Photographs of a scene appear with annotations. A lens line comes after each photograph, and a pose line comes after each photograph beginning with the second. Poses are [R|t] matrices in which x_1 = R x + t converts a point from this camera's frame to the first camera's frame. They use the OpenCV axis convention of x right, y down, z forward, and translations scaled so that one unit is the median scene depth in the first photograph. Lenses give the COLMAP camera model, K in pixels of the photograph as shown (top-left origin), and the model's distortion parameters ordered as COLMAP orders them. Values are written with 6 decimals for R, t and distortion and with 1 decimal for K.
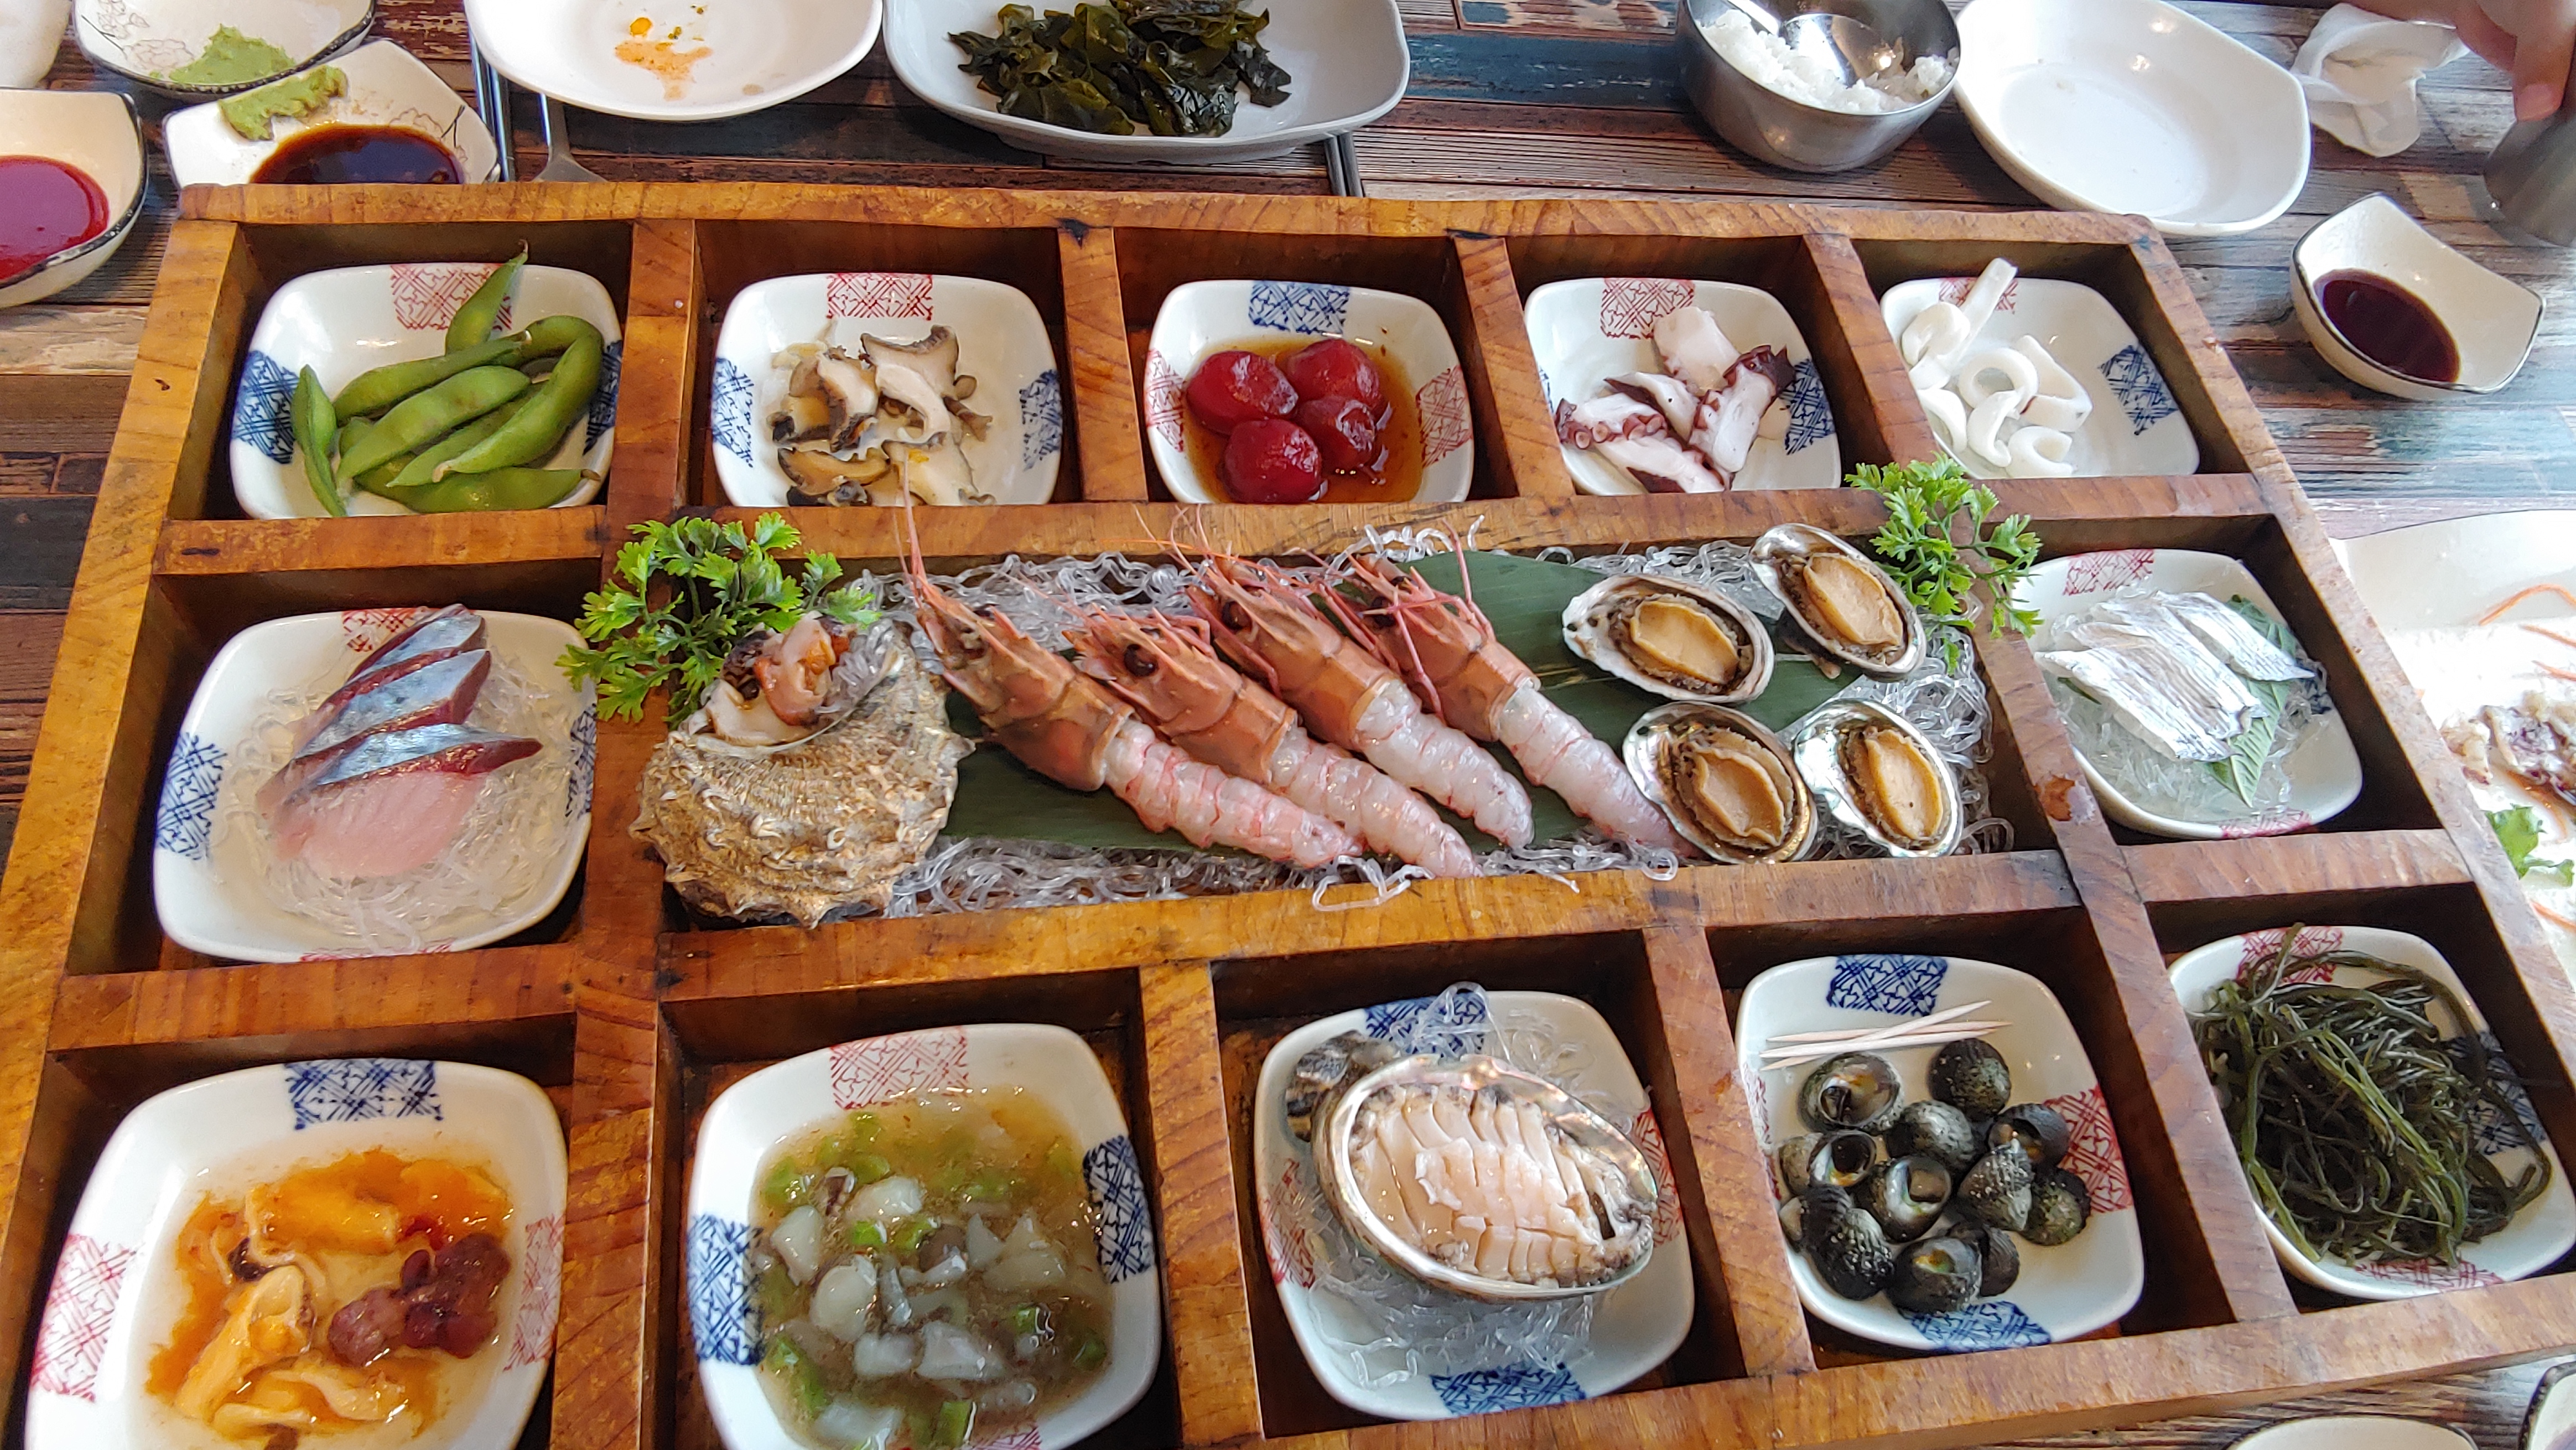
lens RADIAL K [[1992.5, 0, 1288.0], [0, 1992.5, 725.0], [0, 0, 1]] dist [-0.026110, 0.007211]
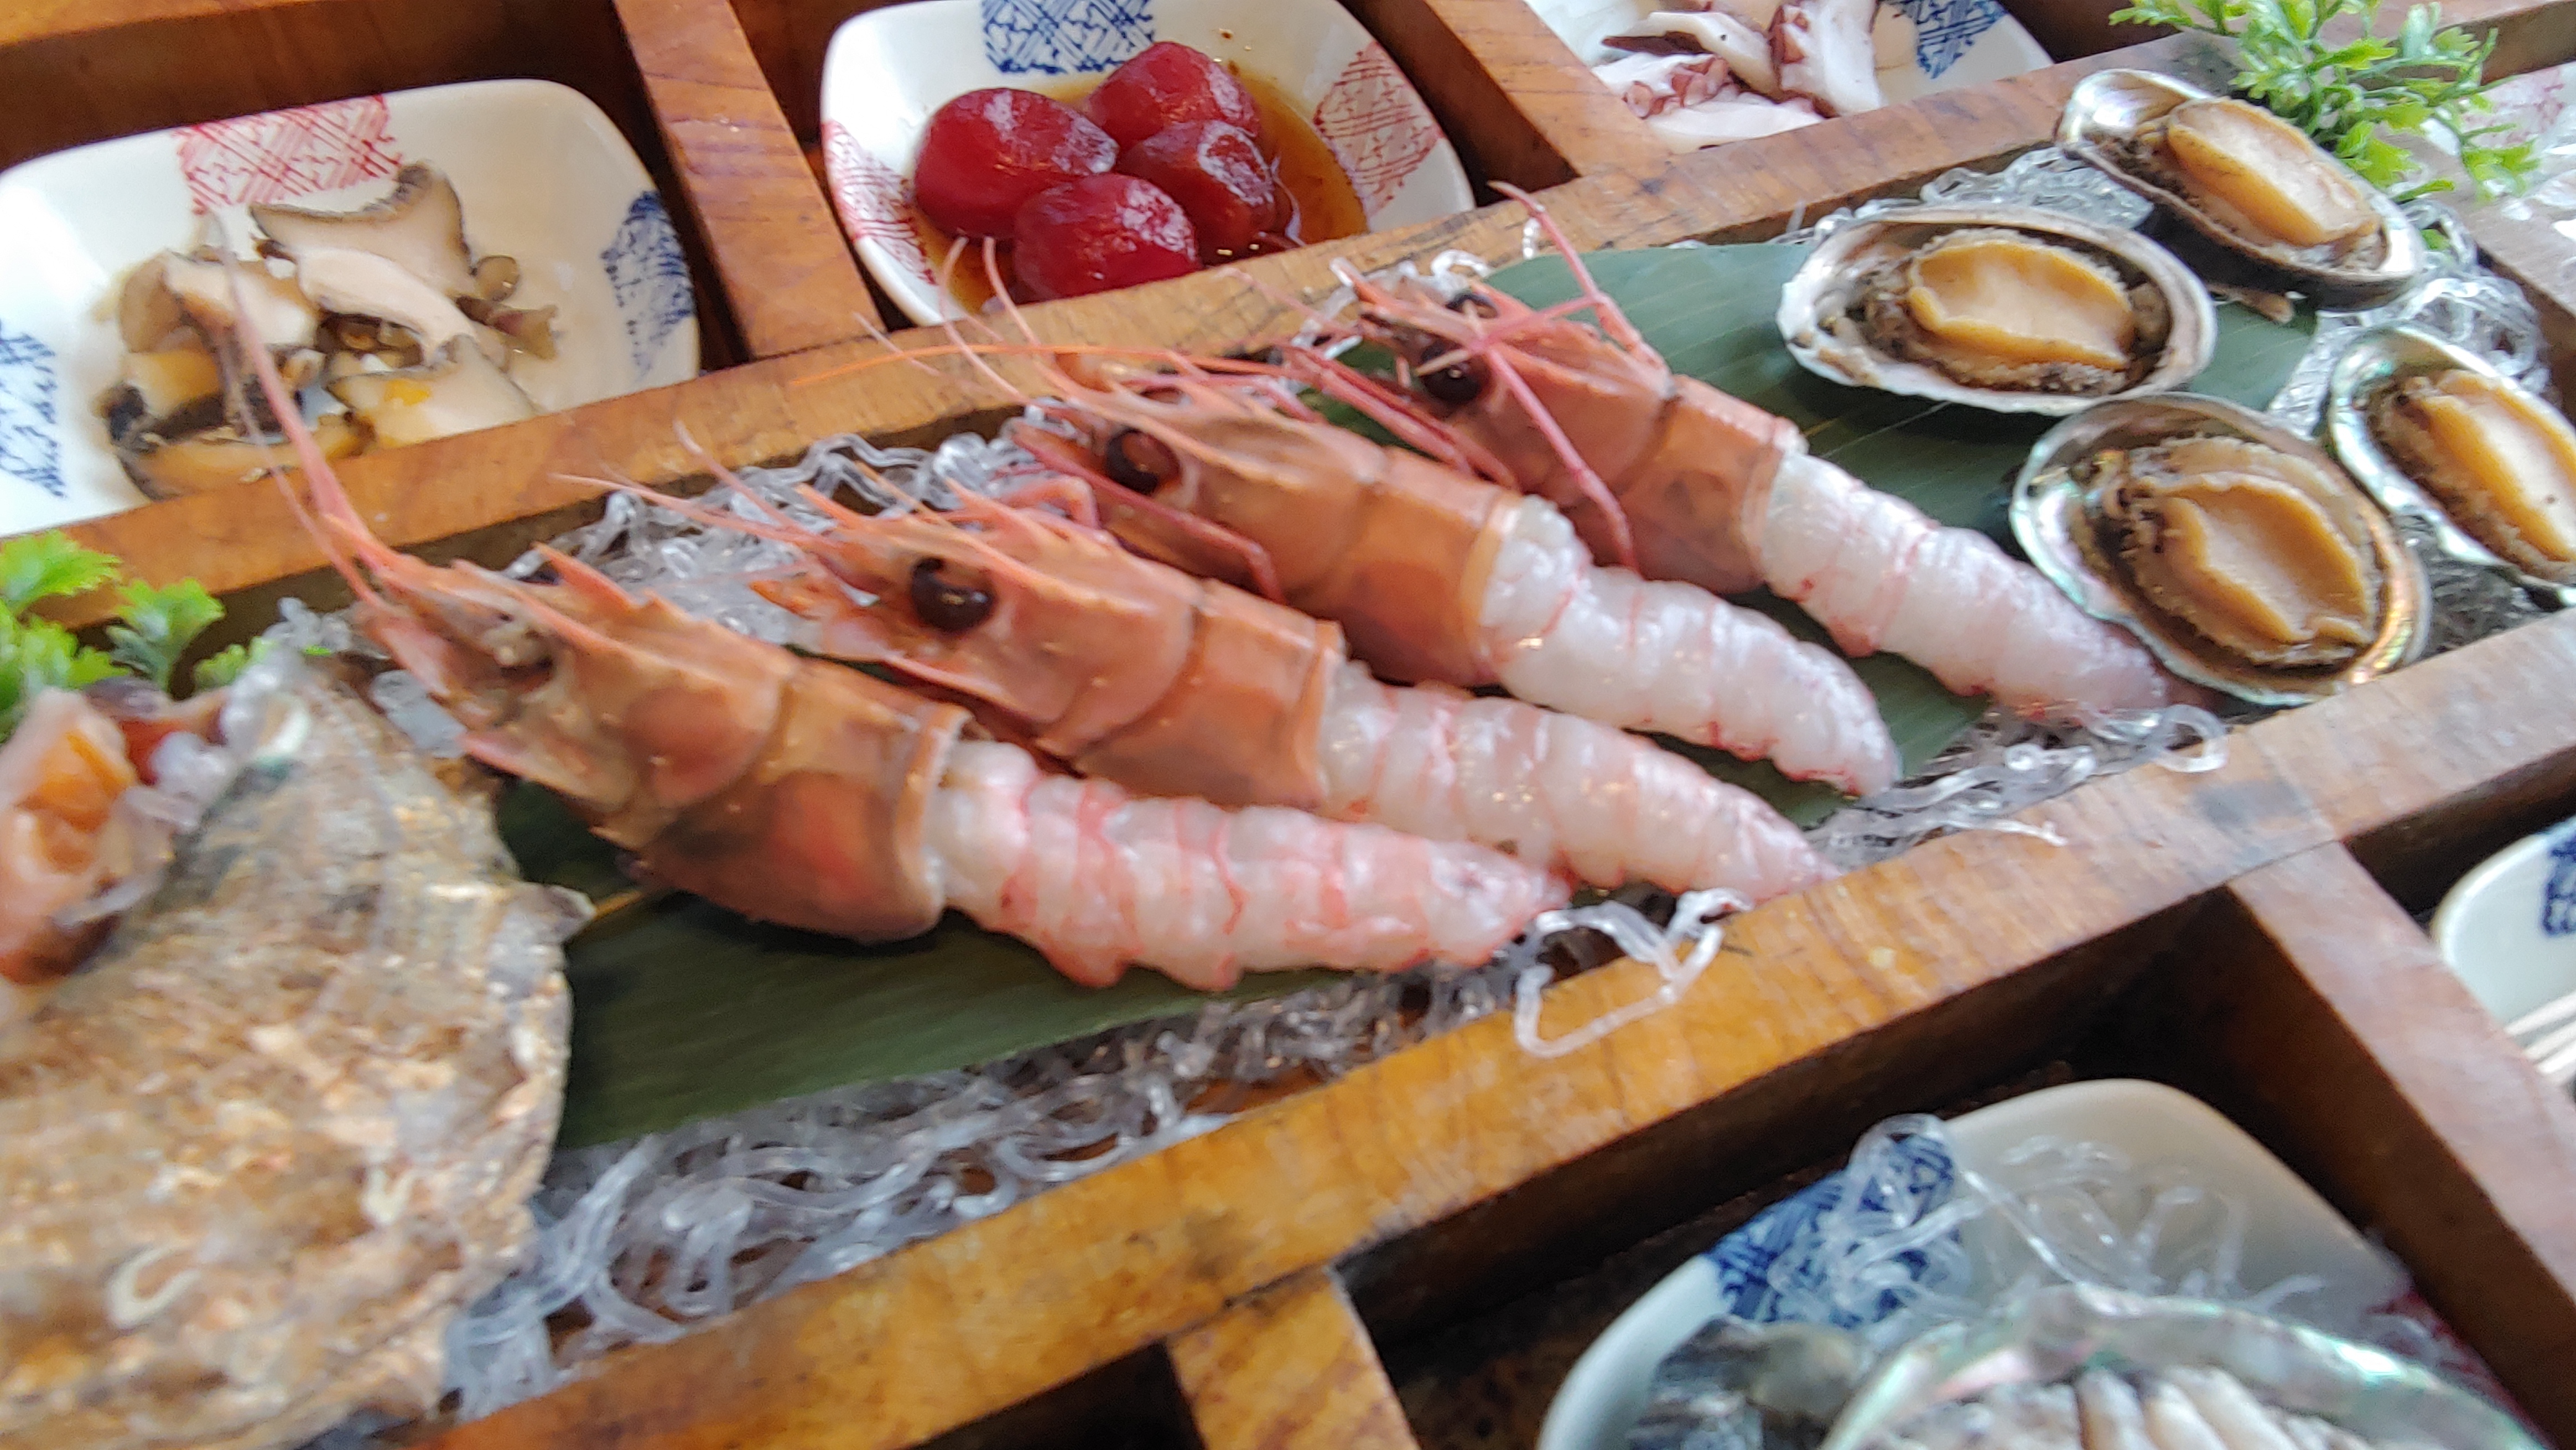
lens RADIAL K [[1992.5, 0, 1288.0], [0, 1992.5, 725.0], [0, 0, 1]] dist [-0.026110, 0.007211]
pose [[0.957521, -0.274969, 0.086861, -0.049742], [0.279913, 0.958679, -0.050833, 0.033110], [-0.069295, 0.072987, 0.994923, 0.576725]]
